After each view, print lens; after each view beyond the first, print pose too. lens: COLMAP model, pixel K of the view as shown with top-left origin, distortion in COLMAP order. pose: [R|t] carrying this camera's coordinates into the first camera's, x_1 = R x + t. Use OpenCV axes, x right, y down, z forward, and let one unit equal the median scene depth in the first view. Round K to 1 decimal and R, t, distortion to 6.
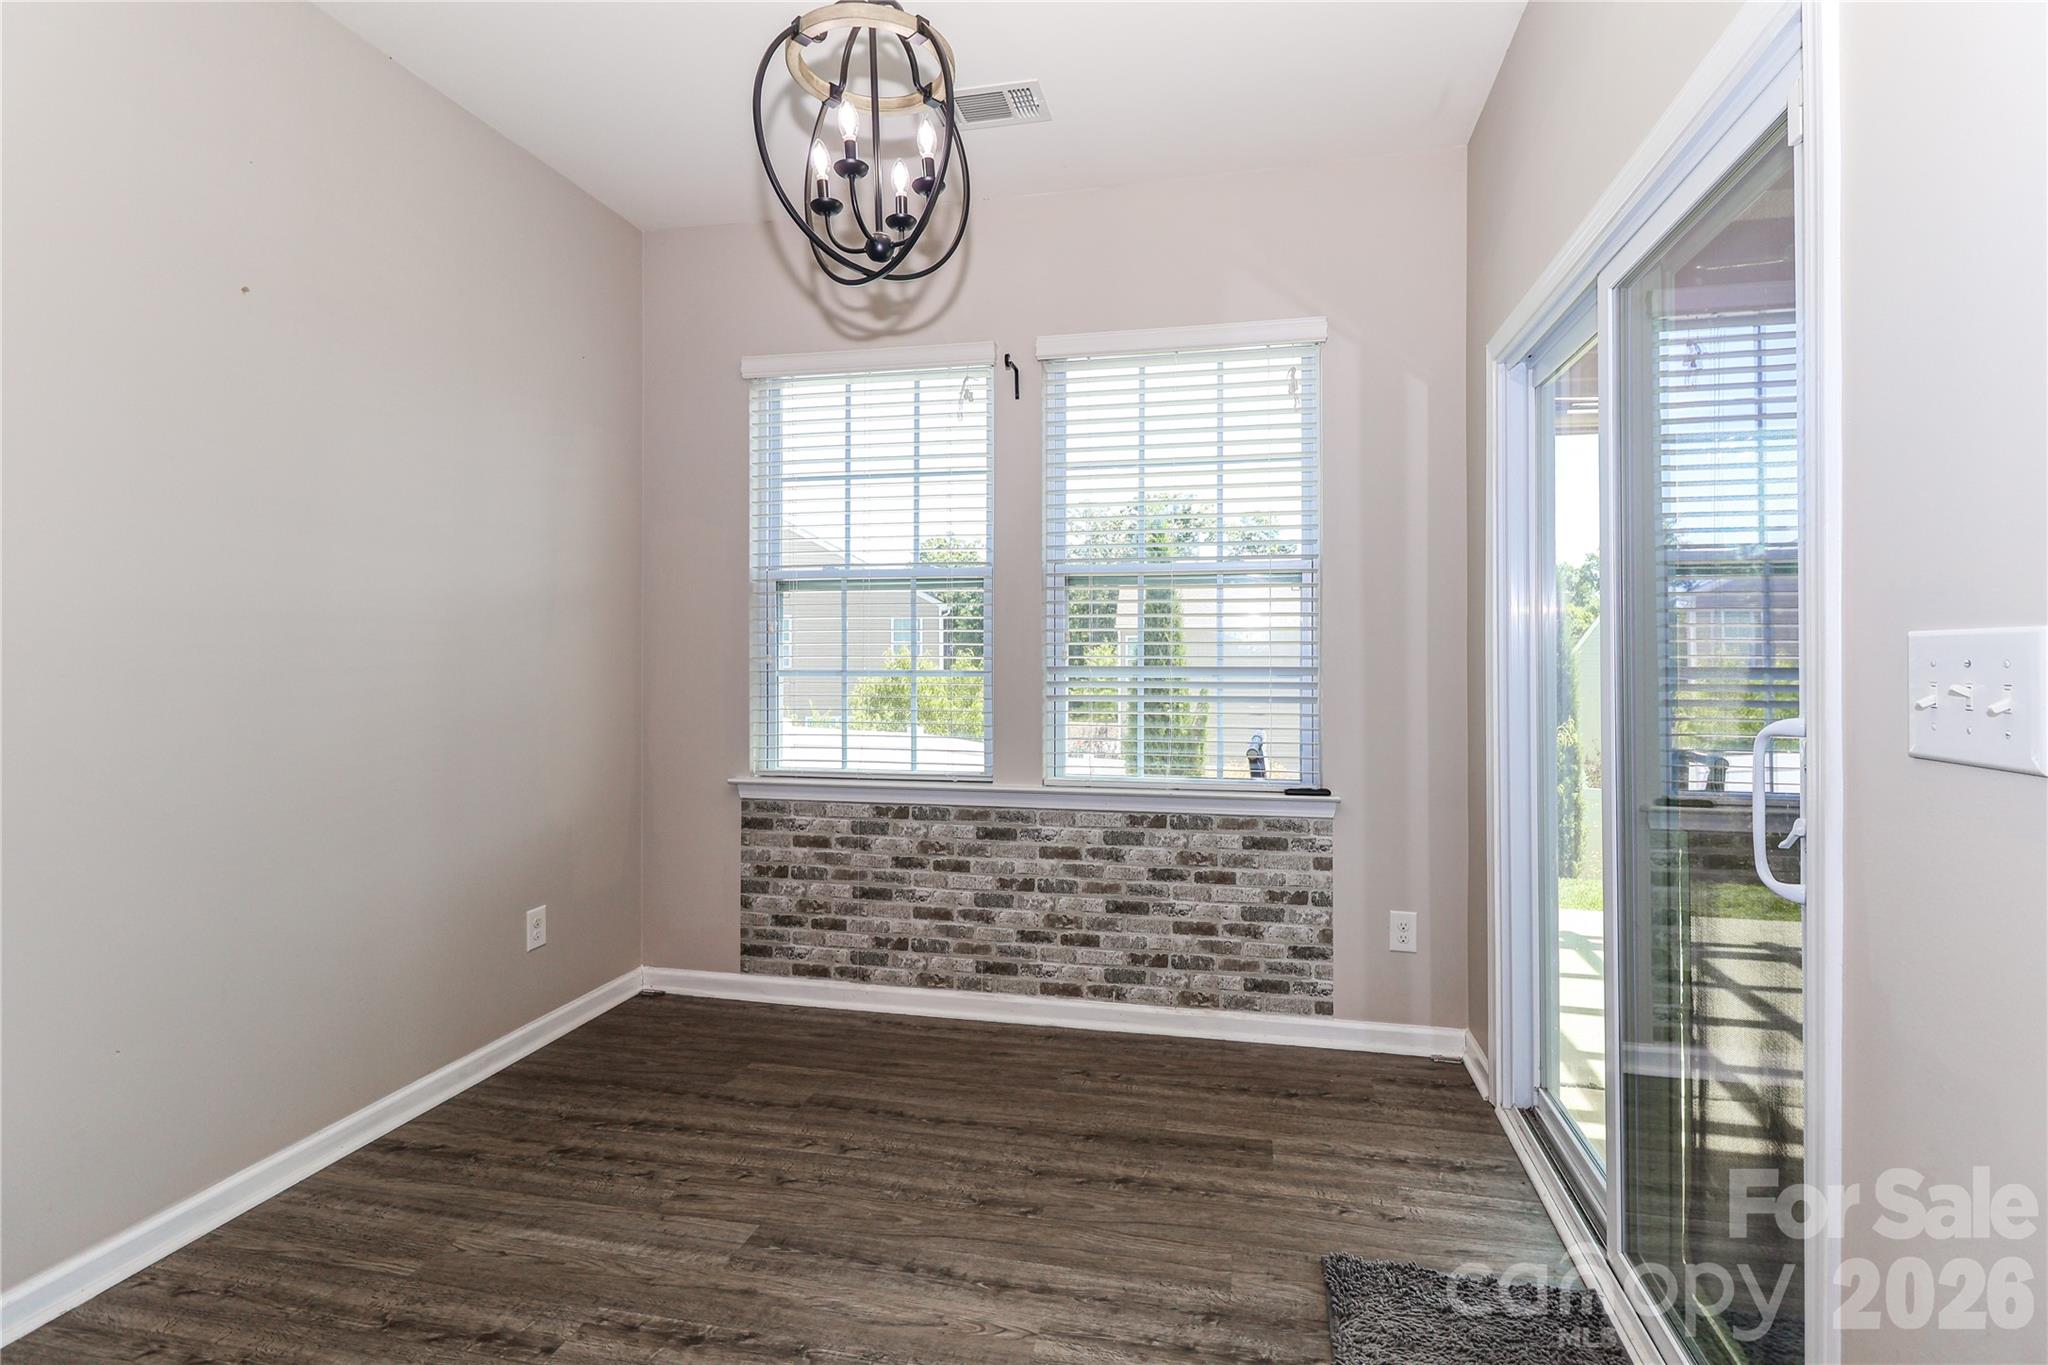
lens RADIAL K [[949.4, 0, 1049.1], [0, 949.4, 657.6], [0, 0, 1]] dist [0.012022, -0.009582]
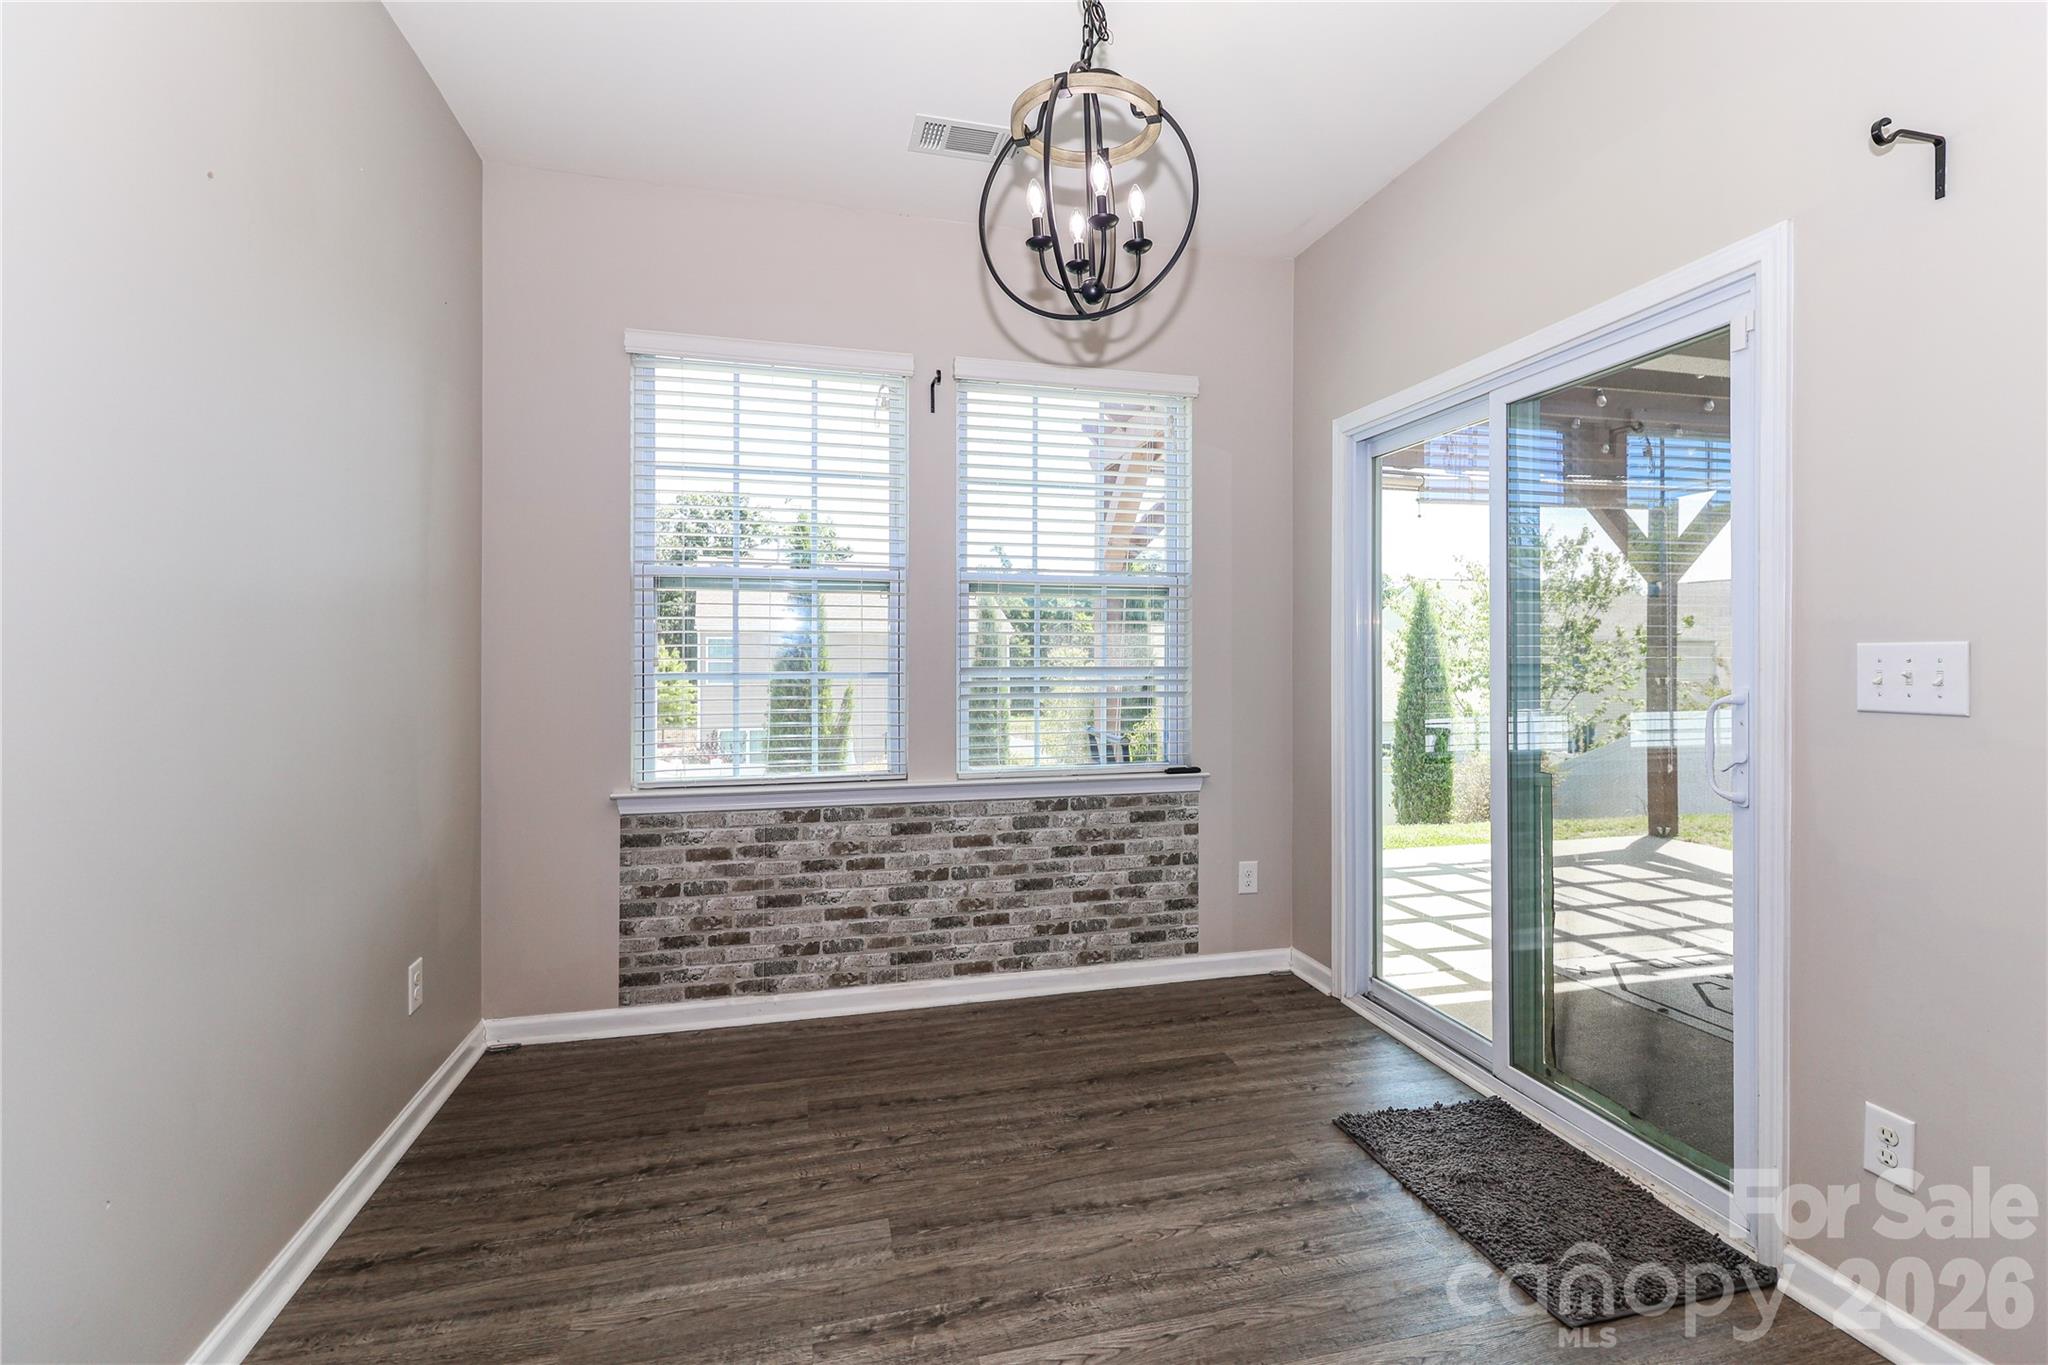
lens RADIAL K [[949.4, 0, 976.2], [0, 949.4, 666.5], [0, 0, 1]] dist [0.012022, -0.009582]
pose [[0.893897, -0.002704, 0.448264, -0.470472], [0.004232, 0.999988, -0.002406, 0.011593], [-0.448252, 0.004047, 0.893898, 0.040216]]
